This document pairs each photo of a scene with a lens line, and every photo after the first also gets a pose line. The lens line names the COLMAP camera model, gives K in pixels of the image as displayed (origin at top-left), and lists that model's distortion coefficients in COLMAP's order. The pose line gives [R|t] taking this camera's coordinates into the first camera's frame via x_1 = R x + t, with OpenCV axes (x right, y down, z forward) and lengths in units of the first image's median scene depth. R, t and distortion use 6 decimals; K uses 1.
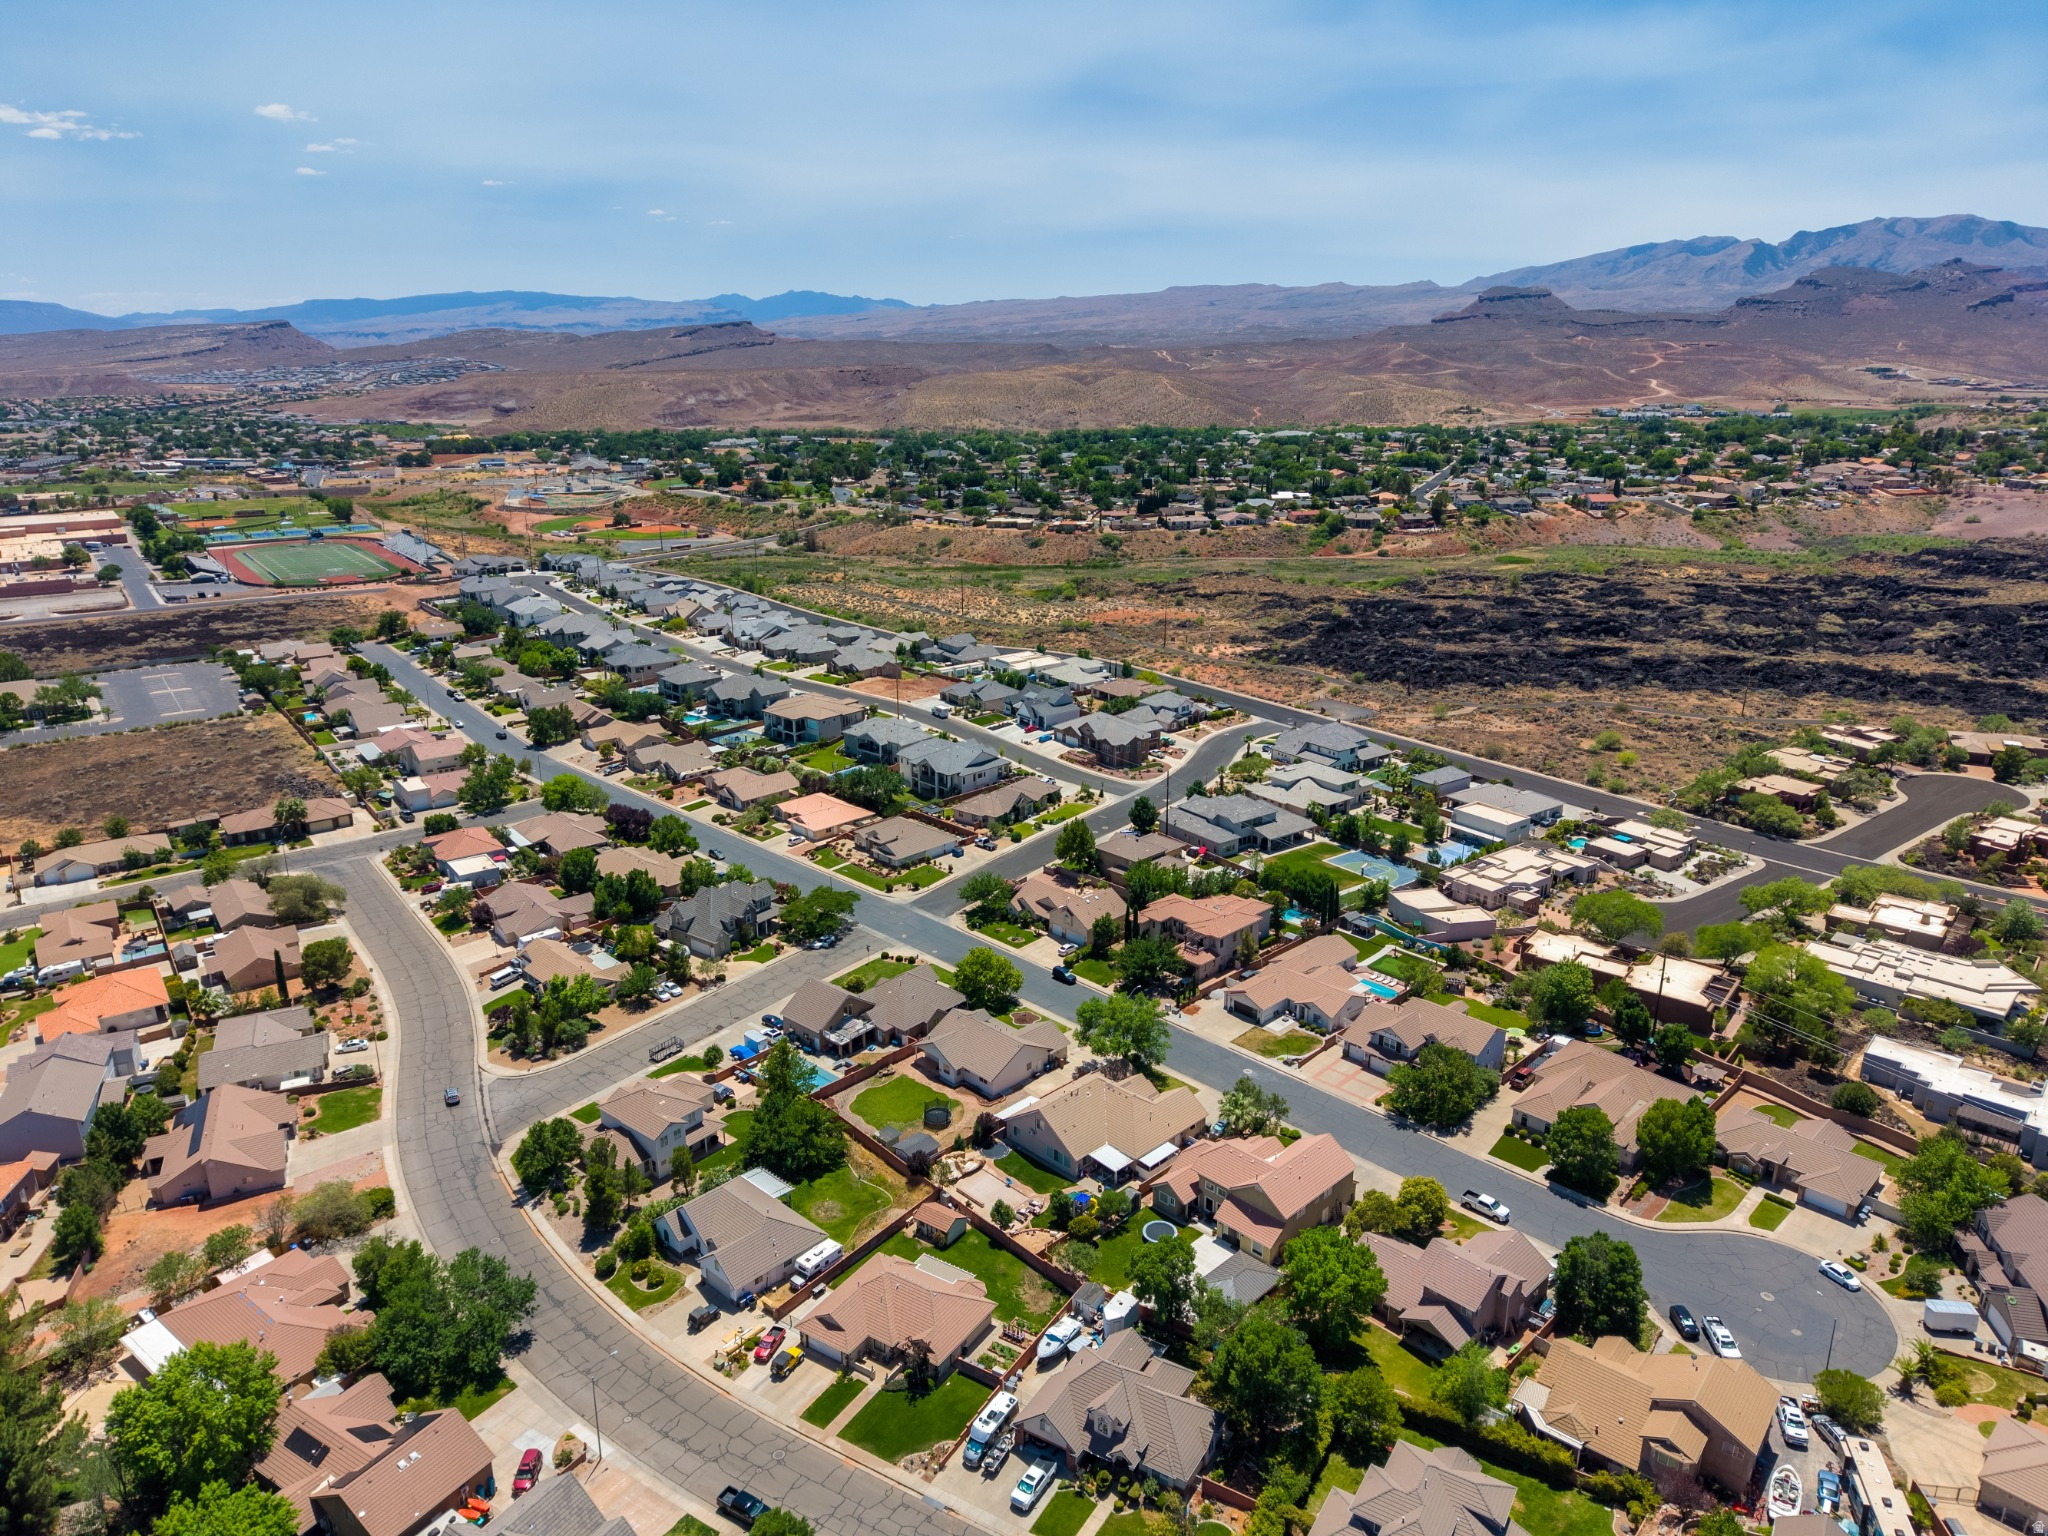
lens RADIAL K [[1369.9, 0, 1021.8], [0, 1369.9, 772.1], [0, 0, 1]] dist [0.015683, -0.009117]
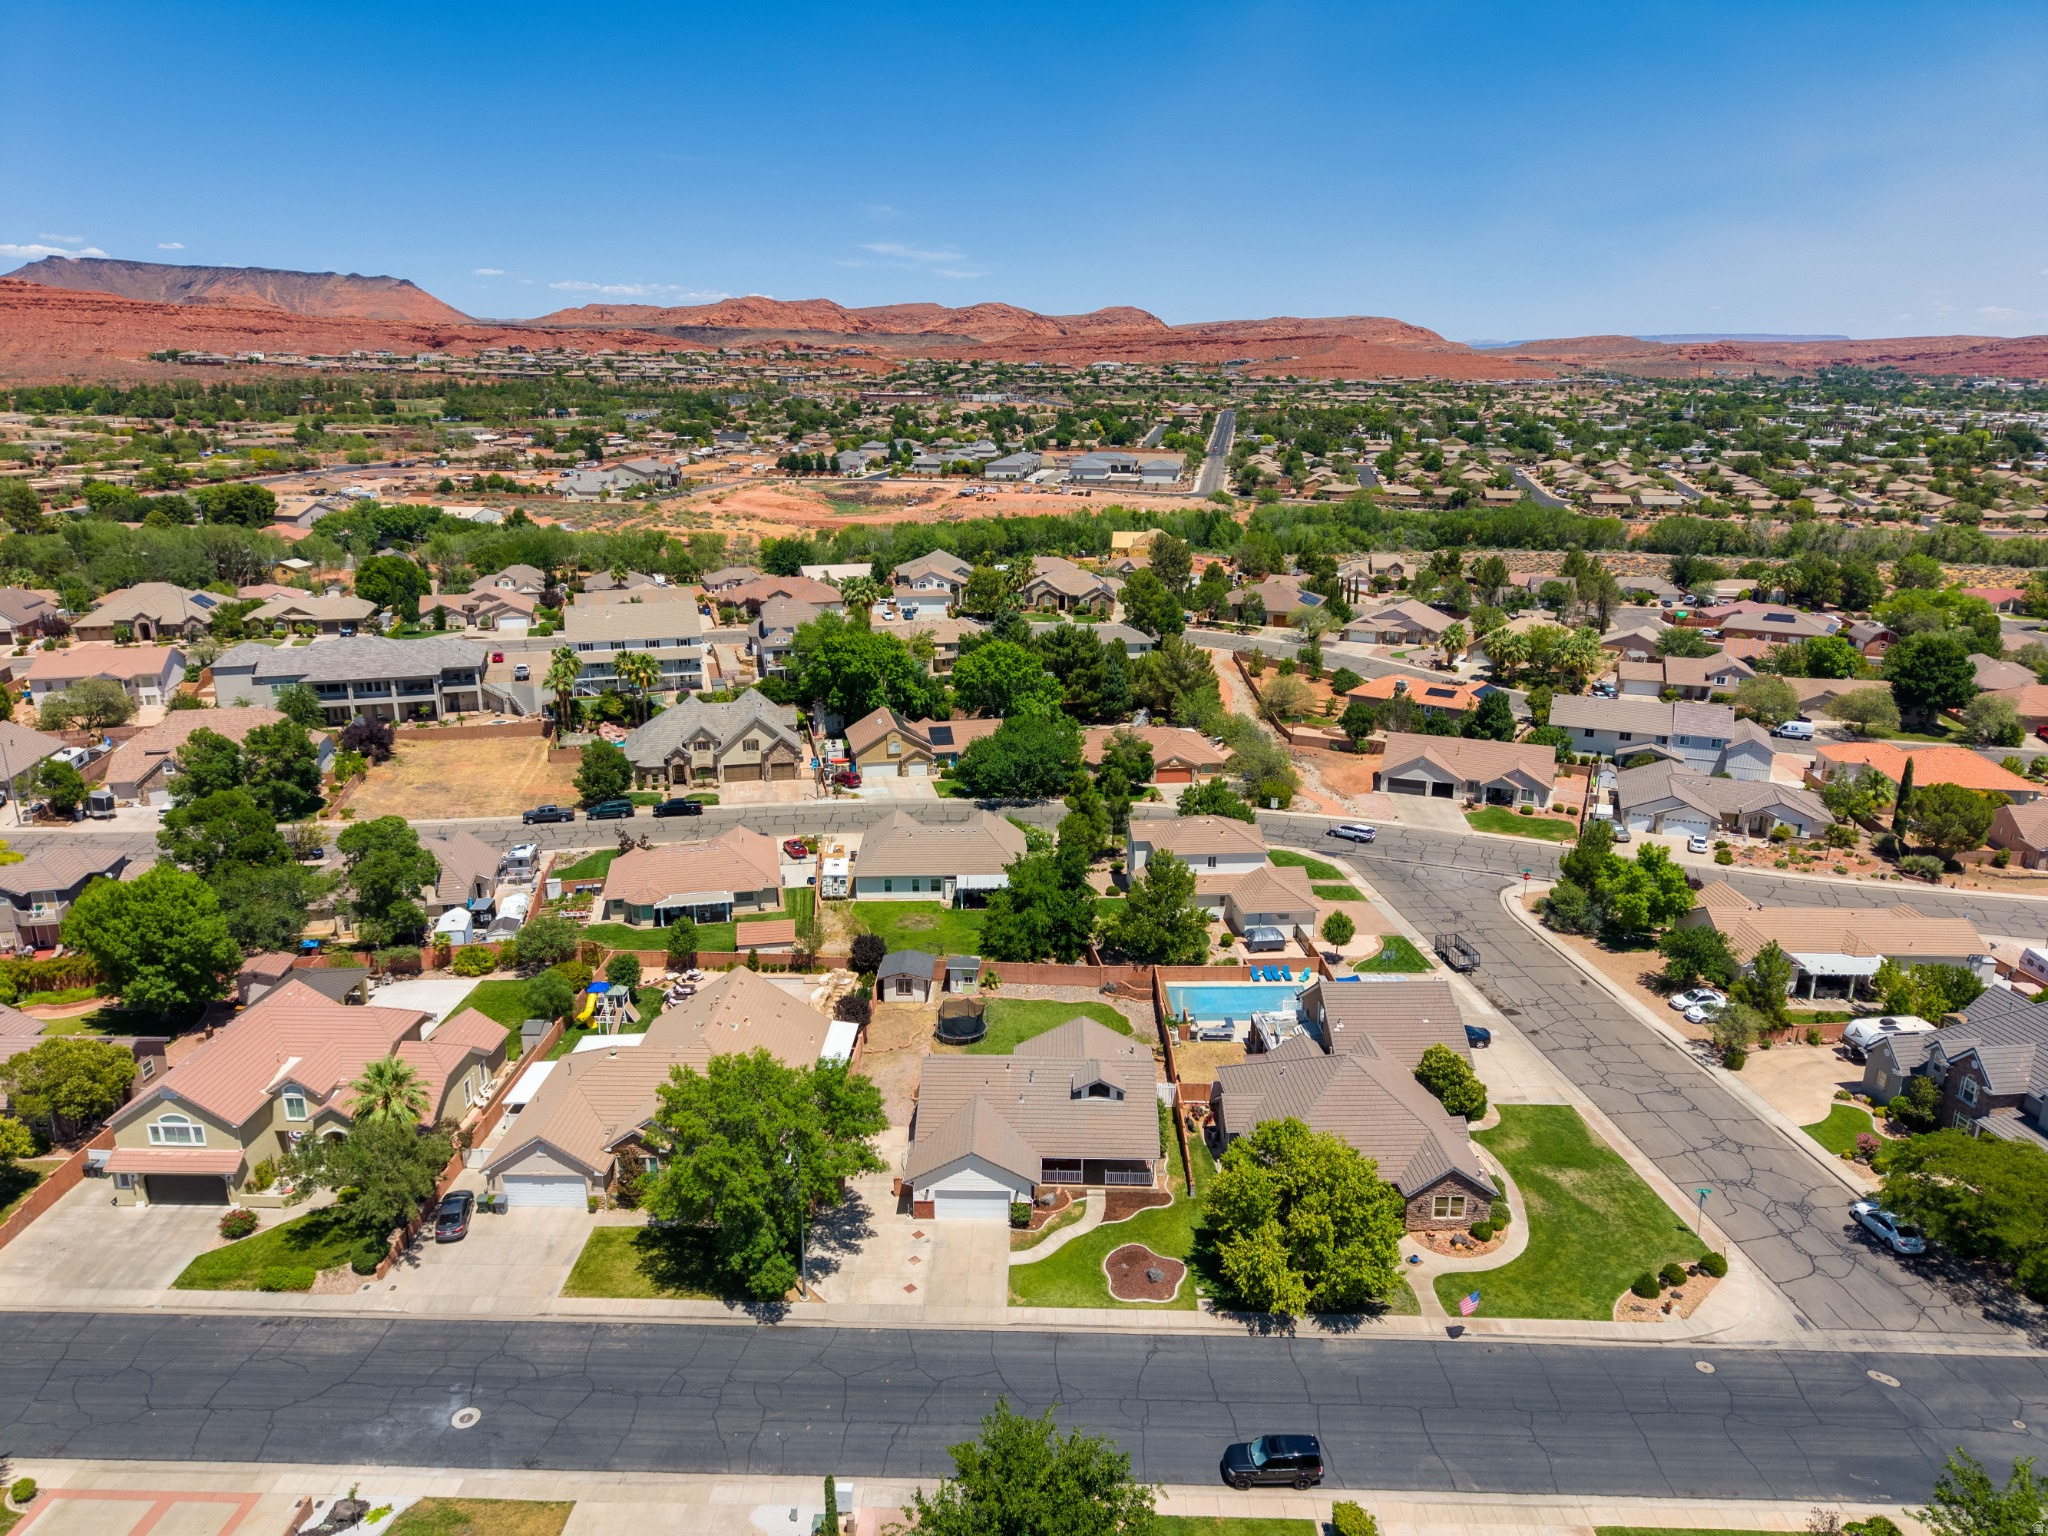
lens RADIAL K [[1346.7, 0, 1022.6], [0, 1346.7, 813.1], [0, 0, 1]] dist [0.044217, -0.055394]
pose [[-0.716034, 0.218665, -0.662934, 0.180380], [-0.210539, 0.837802, 0.503747, -0.075097], [0.665559, 0.500273, -0.553857, 0.847384]]
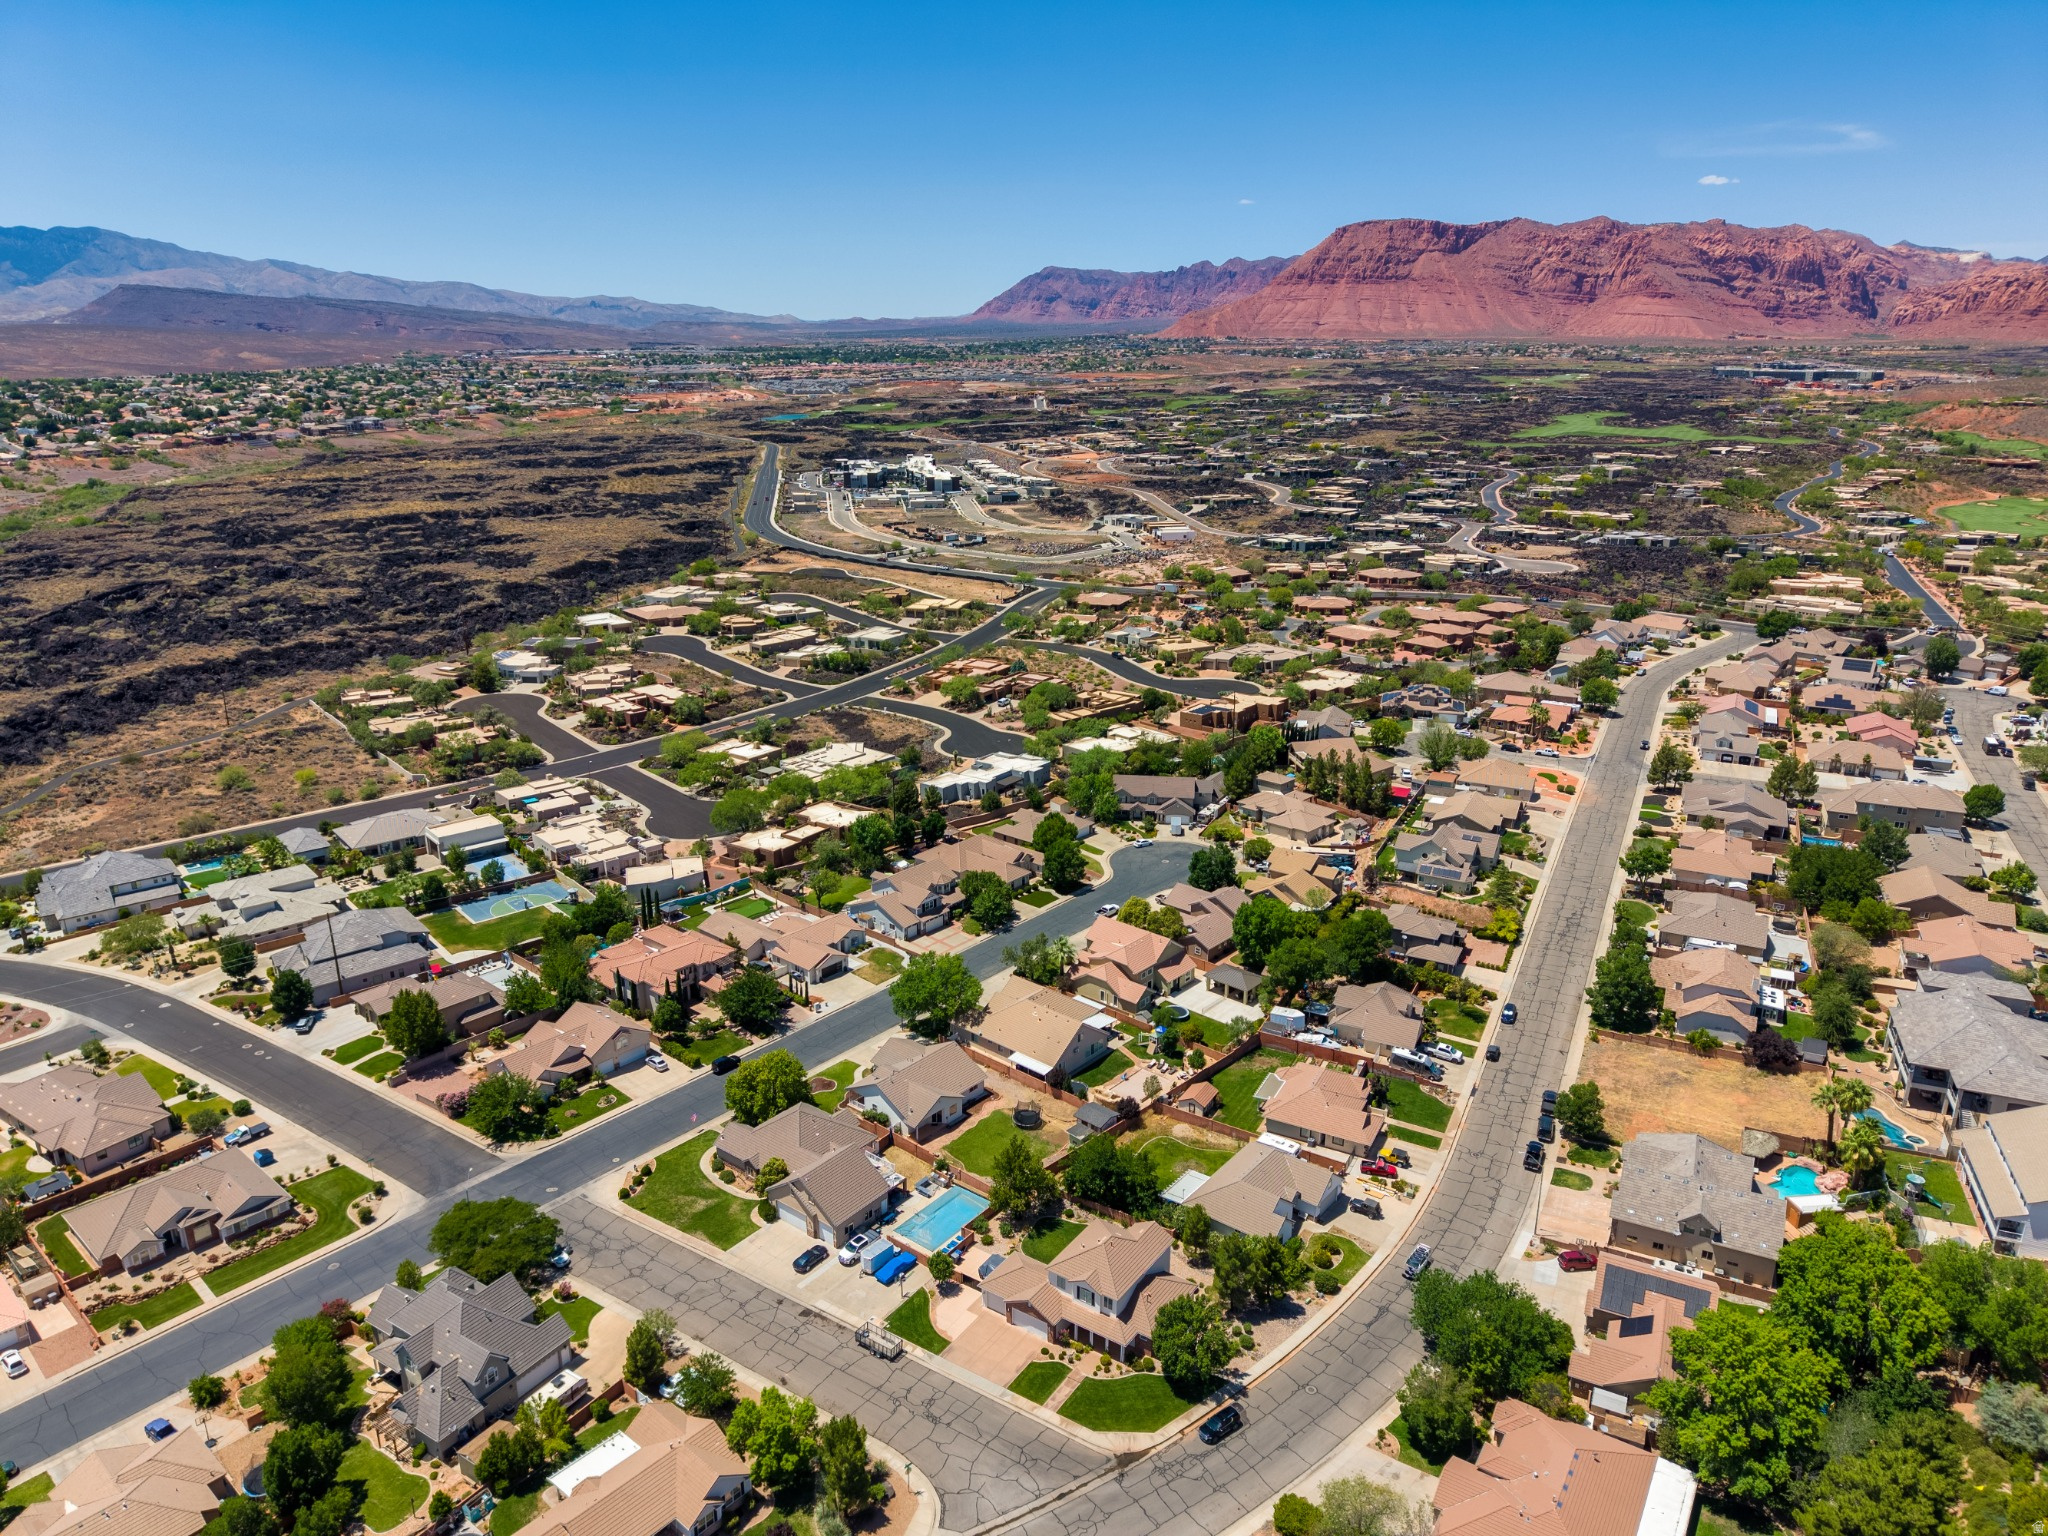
lens RADIAL K [[1362.0, 0, 1022.8], [0, 1362.0, 772.8], [0, 0, 1]] dist [0.049155, -0.053162]
pose [[-0.080075, -0.298421, 0.951069, -0.616816], [0.300657, 0.902465, 0.308484, -0.188079], [-0.950365, 0.310648, 0.017457, 0.598995]]
